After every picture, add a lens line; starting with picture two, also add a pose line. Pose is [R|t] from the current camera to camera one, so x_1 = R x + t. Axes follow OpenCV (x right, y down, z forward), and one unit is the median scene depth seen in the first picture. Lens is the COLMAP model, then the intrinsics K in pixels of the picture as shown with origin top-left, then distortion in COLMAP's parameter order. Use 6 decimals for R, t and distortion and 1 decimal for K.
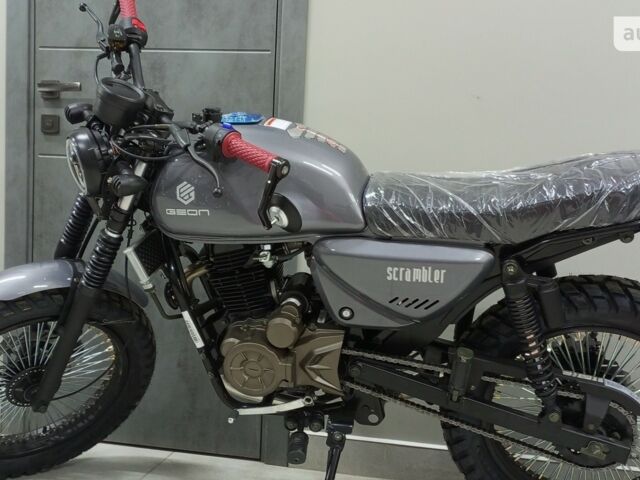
lens RADIAL K [[859.4, 0, 322.0], [0, 859.4, 237.7], [0, 0, 1]] dist [0.050295, 0.000000]
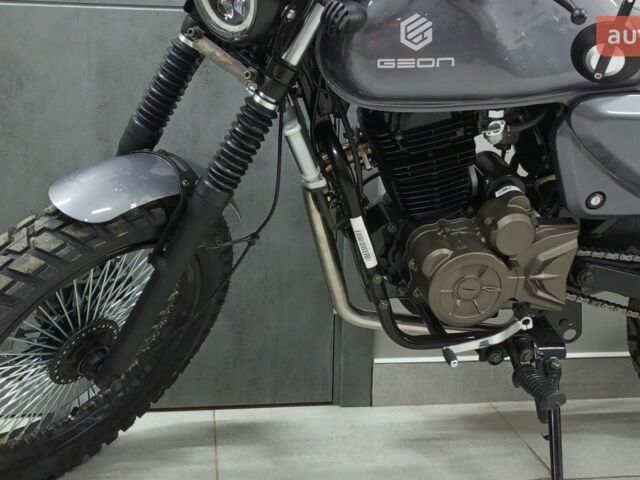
lens RADIAL K [[859.4, 0, 319.5], [0, 859.4, 244.2], [0, 0, 1]] dist [0.050295, 0.000000]
pose [[0.932431, -0.093523, 0.349035, -0.436745], [0.048614, 0.989612, 0.135294, 0.013288], [-0.358062, -0.109185, 0.927292, 0.384601]]
